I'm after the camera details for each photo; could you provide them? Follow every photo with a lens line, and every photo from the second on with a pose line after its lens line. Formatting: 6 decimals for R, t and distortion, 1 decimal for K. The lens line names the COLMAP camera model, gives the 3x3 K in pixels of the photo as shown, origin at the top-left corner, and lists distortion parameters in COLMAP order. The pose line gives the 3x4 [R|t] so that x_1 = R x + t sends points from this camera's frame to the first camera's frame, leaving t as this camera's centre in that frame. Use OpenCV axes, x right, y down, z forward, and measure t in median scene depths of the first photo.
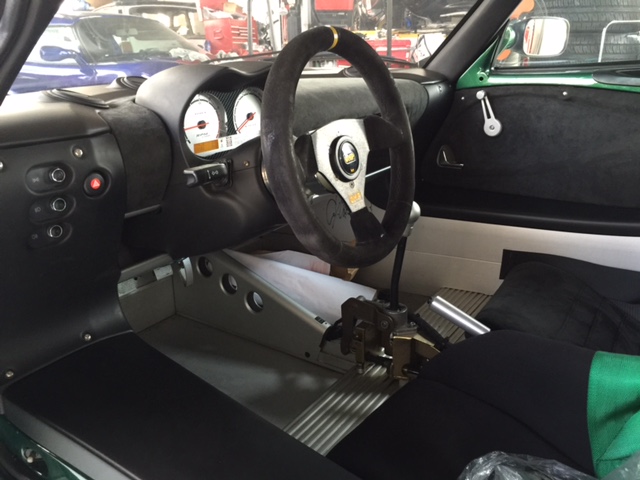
lens RADIAL K [[543.3, 0, 318.7], [0, 543.3, 241.1], [0, 0, 1]] dist [-0.000028, -0.005374]
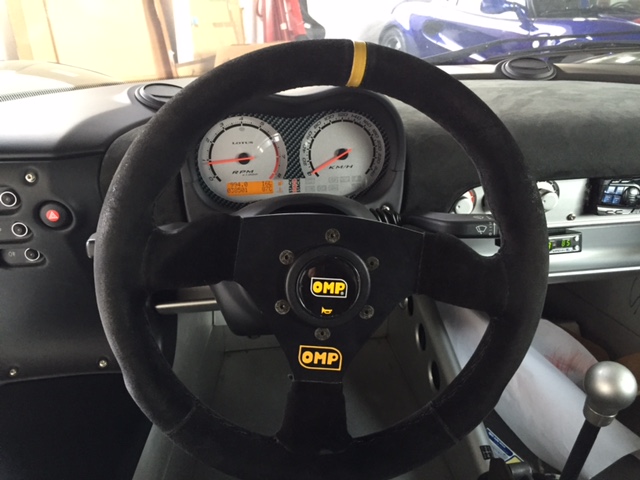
lens RADIAL K [[543.3, 0, 320.1], [0, 543.3, 237.8], [0, 0, 1]] dist [-0.000028, -0.005374]
pose [[0.688161, 0.307345, -0.657246, 0.325941], [-0.253907, 0.950584, 0.178667, -0.255677], [0.679680, 0.043928, 0.732192, 0.539305]]
